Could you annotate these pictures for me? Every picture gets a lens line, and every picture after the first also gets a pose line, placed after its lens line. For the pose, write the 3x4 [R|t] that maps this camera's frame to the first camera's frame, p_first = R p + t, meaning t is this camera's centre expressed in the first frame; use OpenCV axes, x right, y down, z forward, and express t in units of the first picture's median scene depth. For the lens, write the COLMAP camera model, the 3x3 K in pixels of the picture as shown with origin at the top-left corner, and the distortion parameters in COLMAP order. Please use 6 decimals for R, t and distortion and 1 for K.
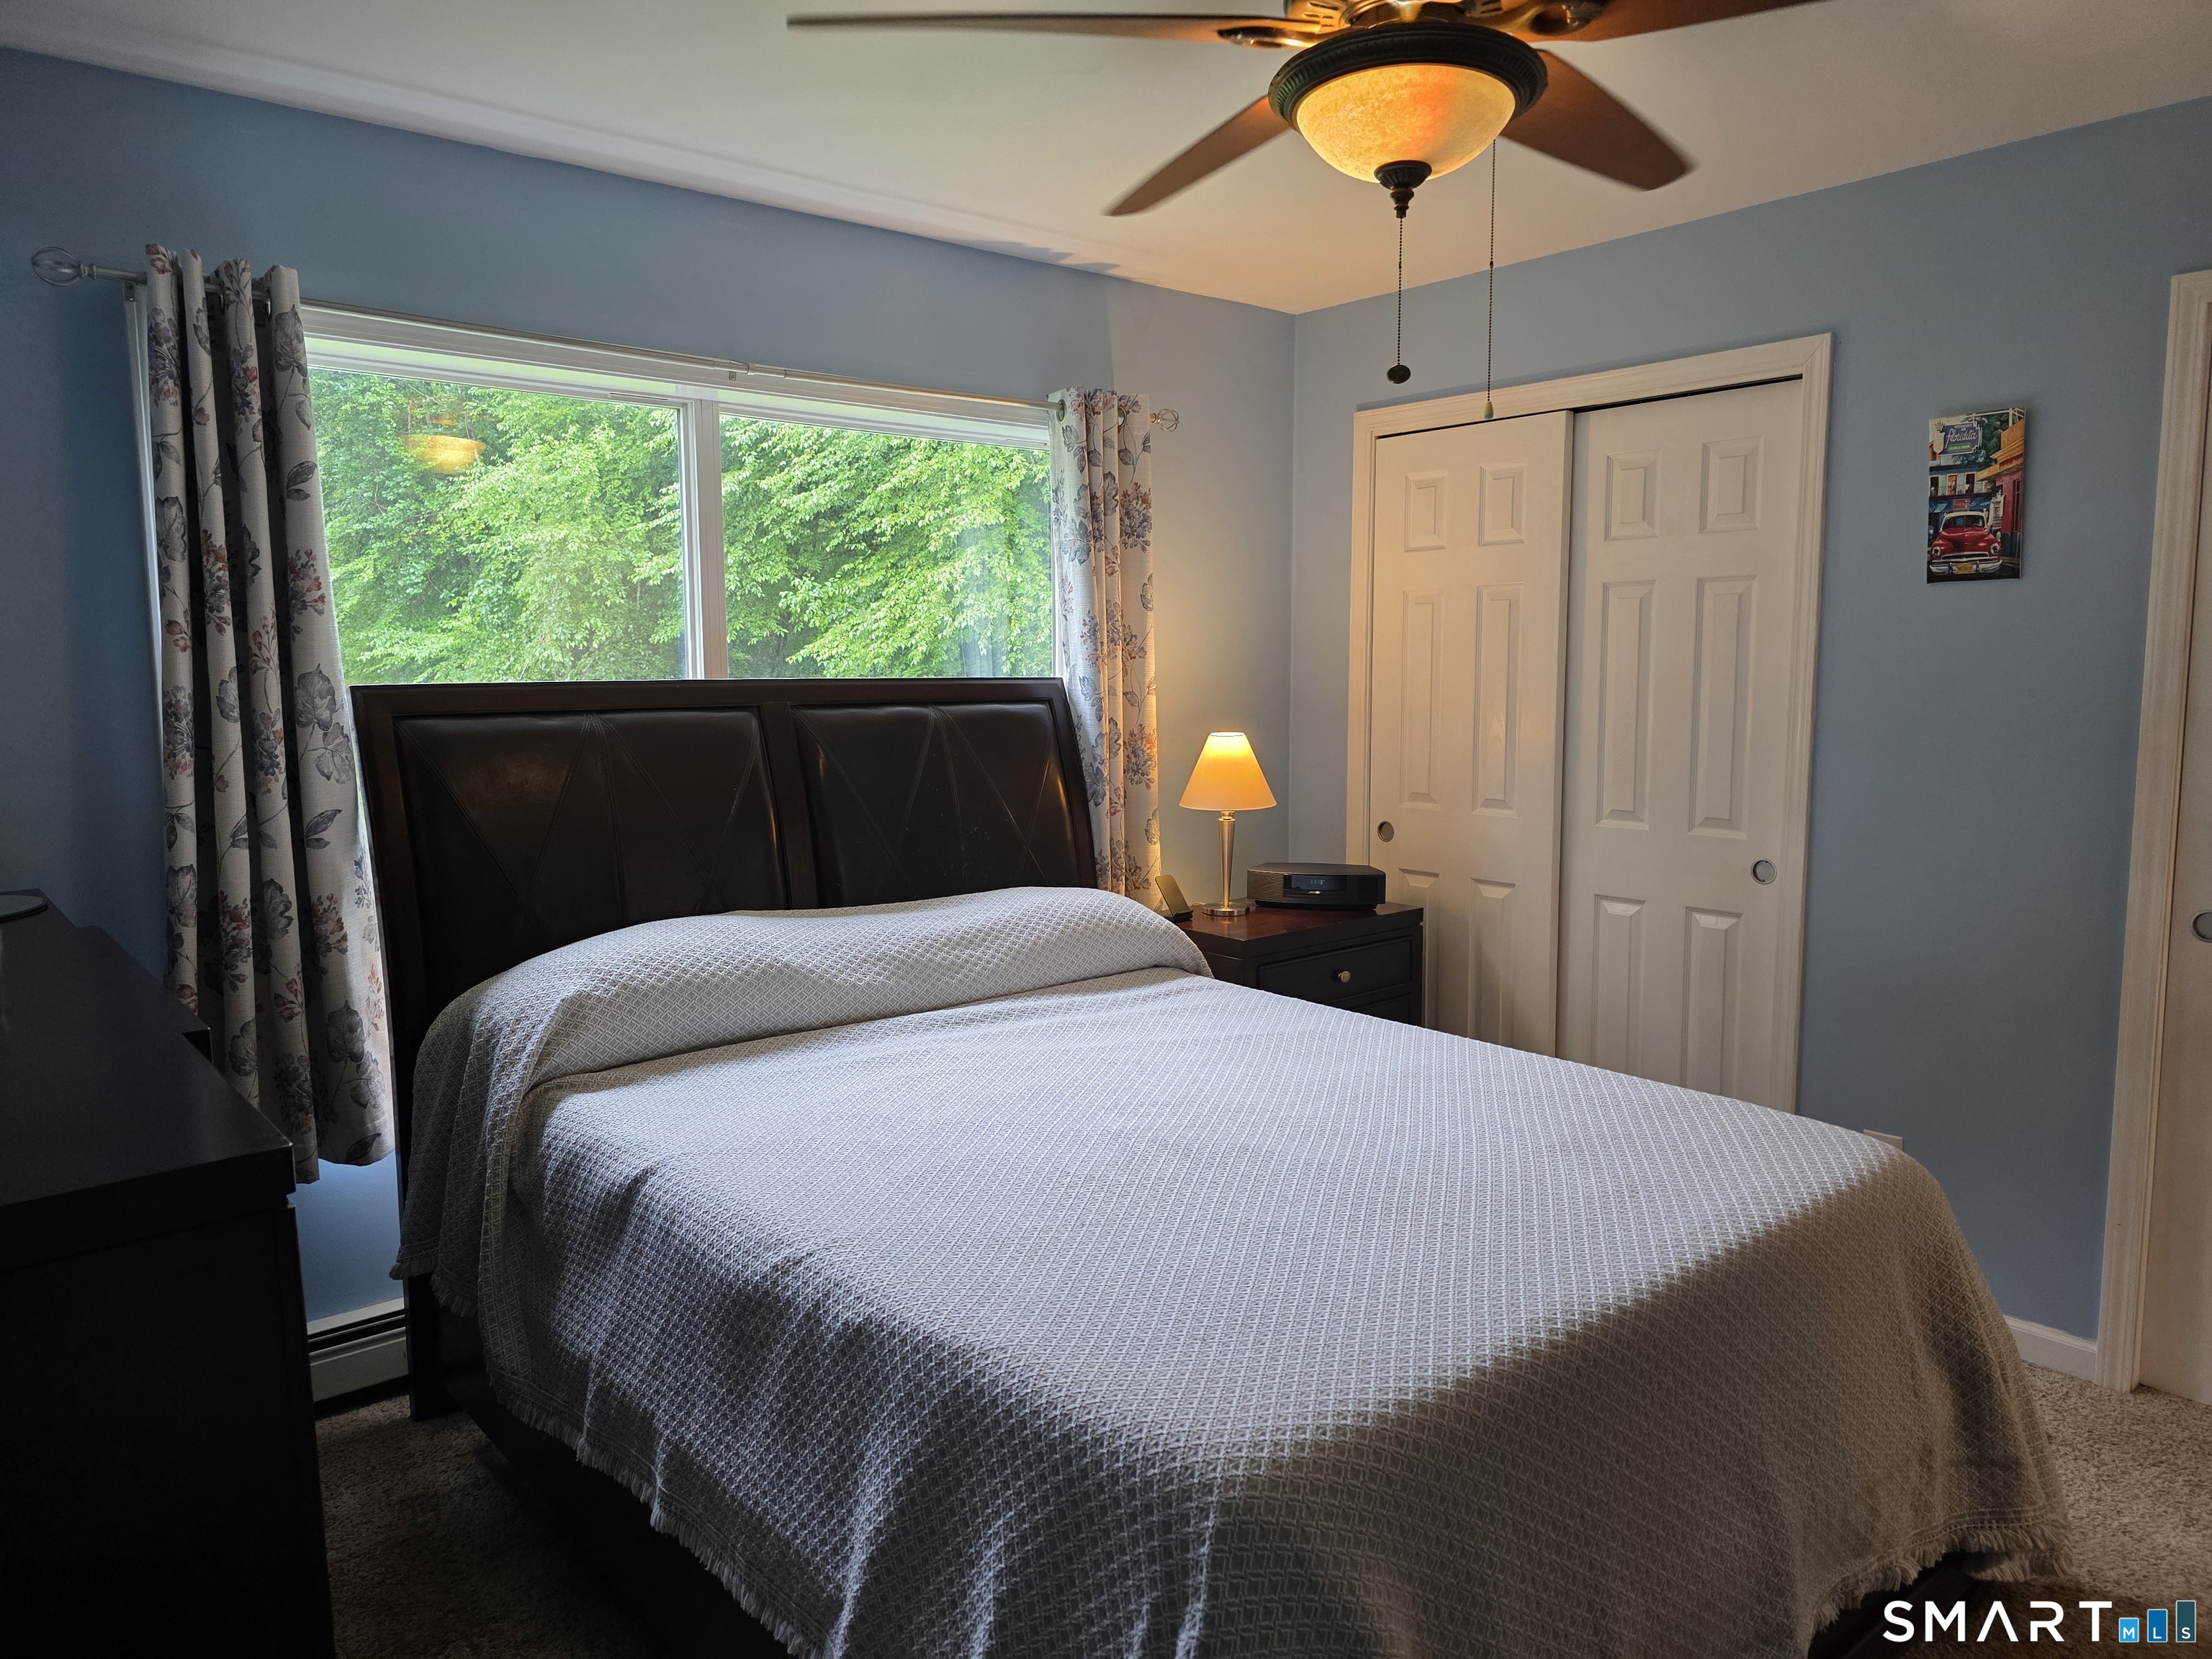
lens RADIAL K [[1520.5, 0, 1106.0], [0, 1520.5, 829.5], [0, 0, 1]] dist [0.068160, -0.059792]
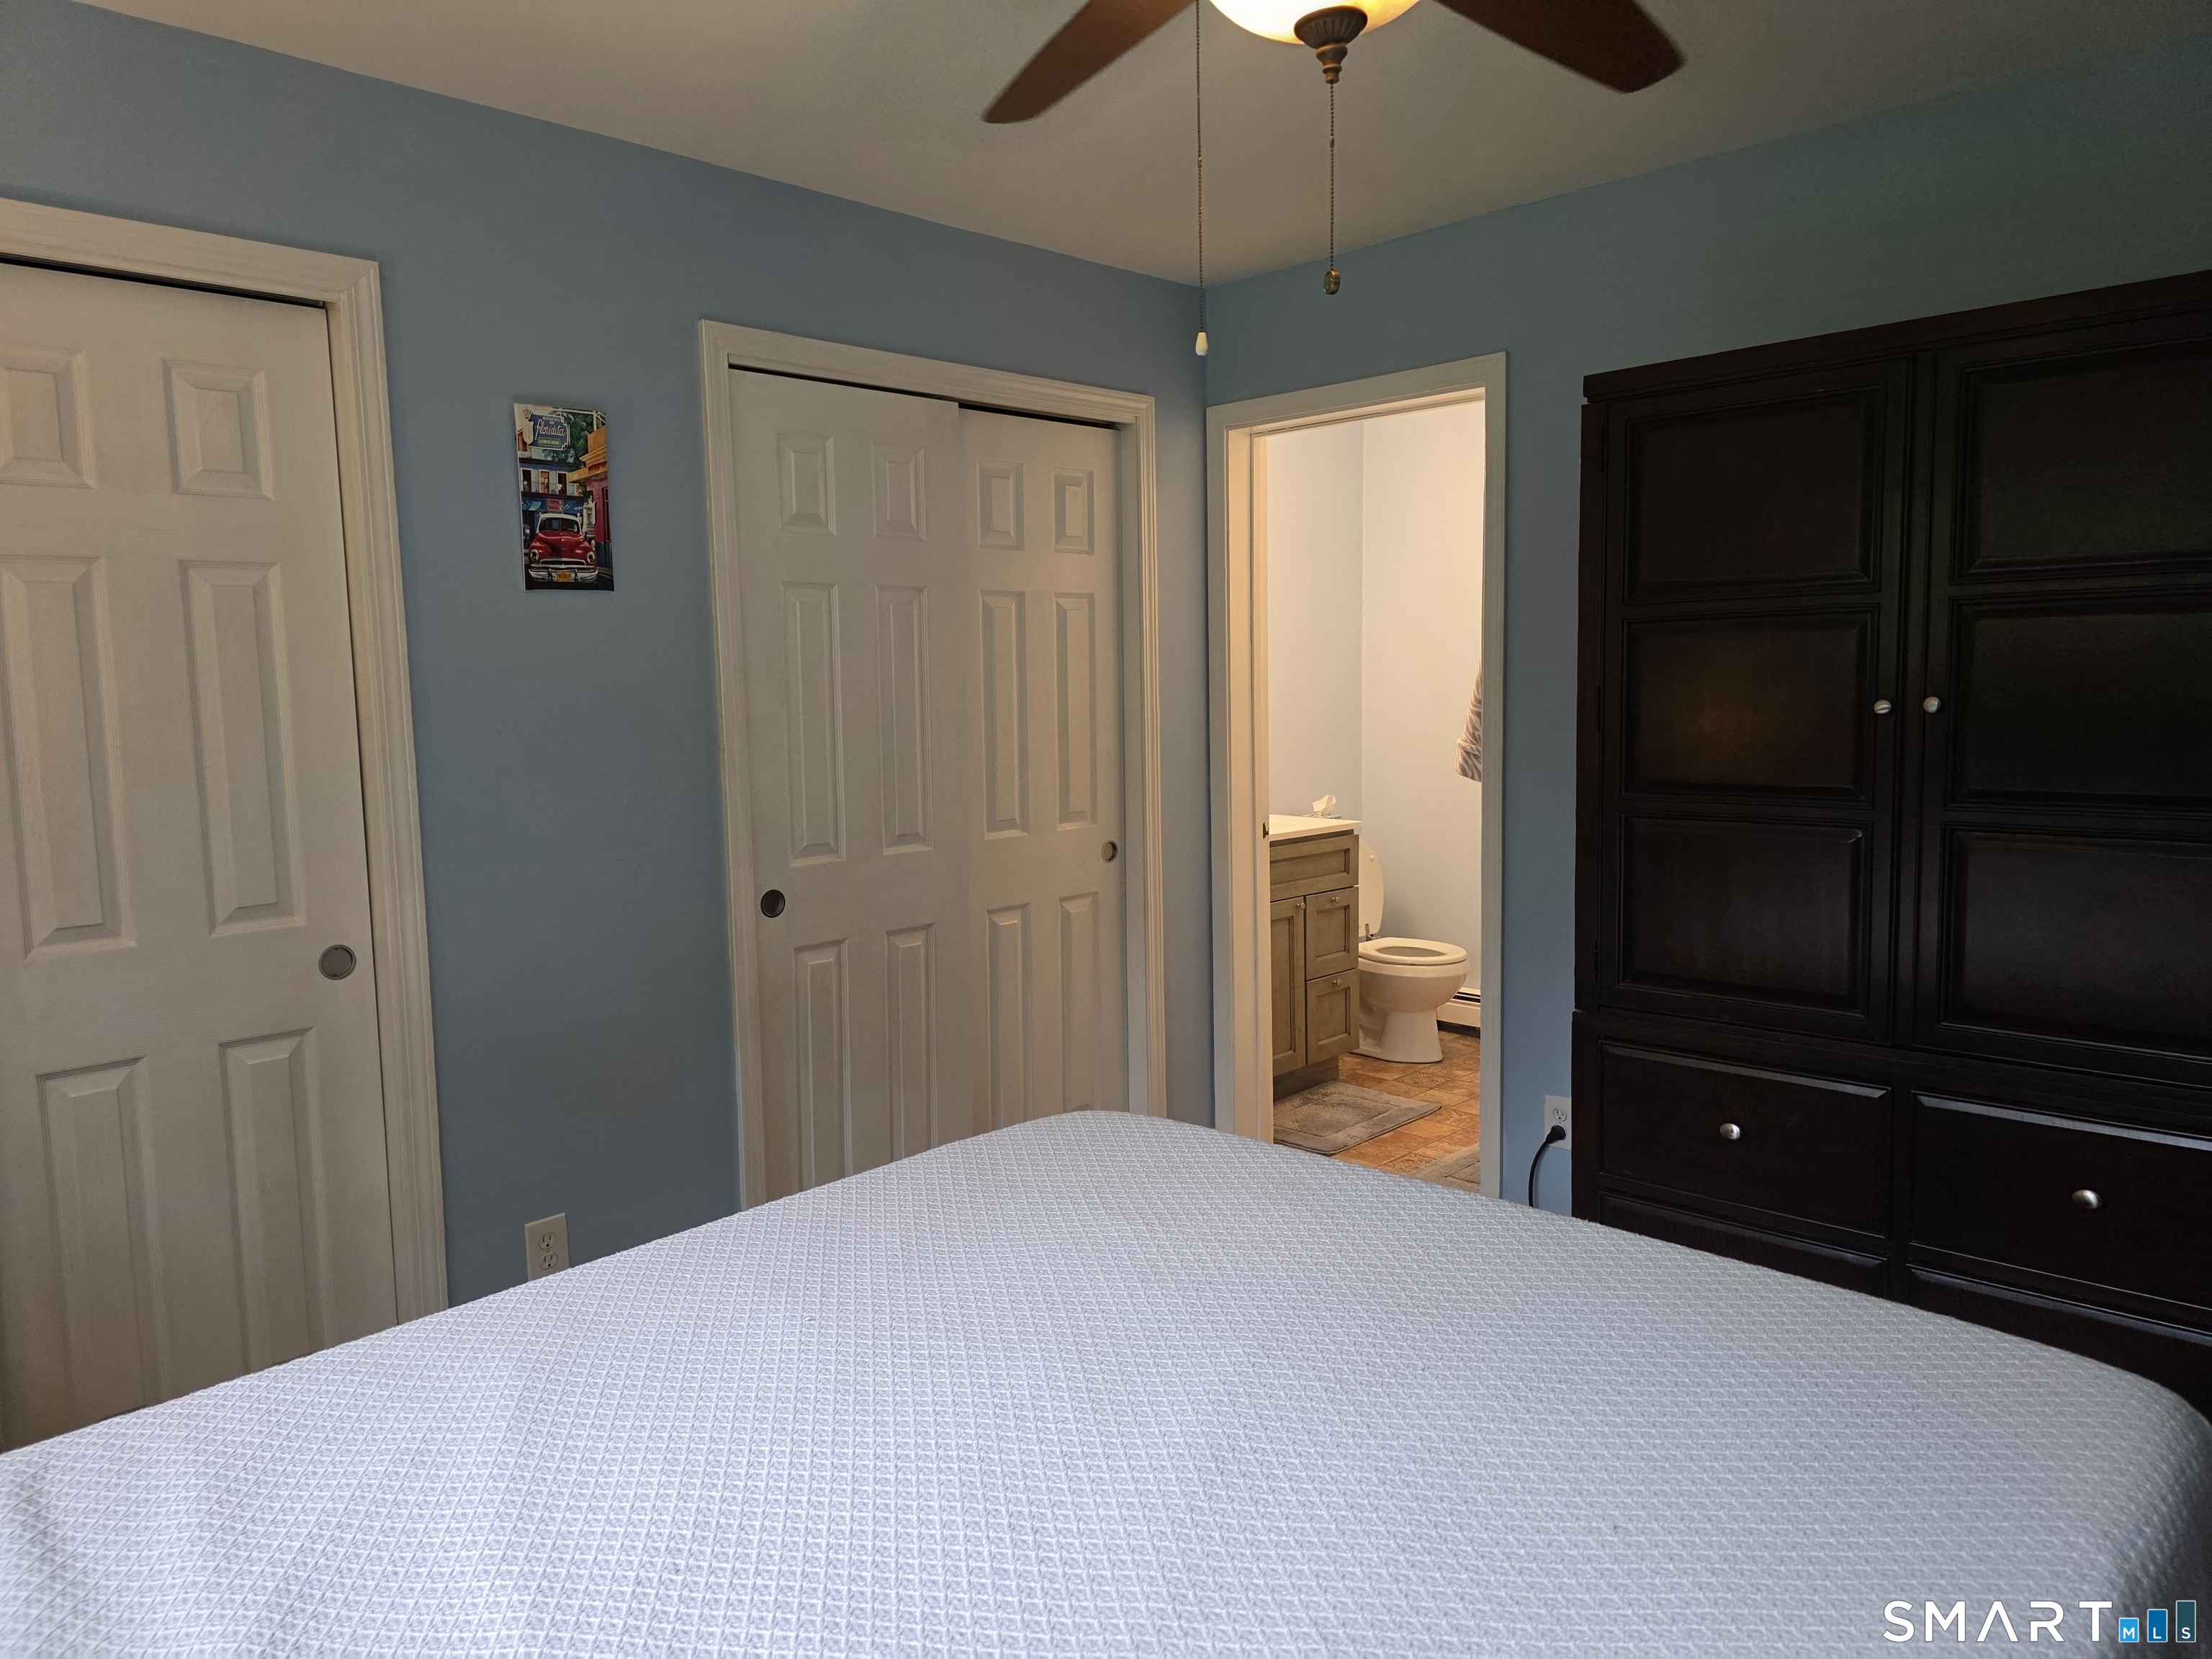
lens RADIAL K [[1520.5, 0, 1106.0], [0, 1520.5, 829.5], [0, 0, 1]] dist [0.068160, -0.059792]
pose [[-0.121513, -0.090446, 0.988460, -0.400468], [0.141222, 0.984134, 0.107411, -0.072677], [-0.982492, 0.152645, -0.106812, 0.801985]]
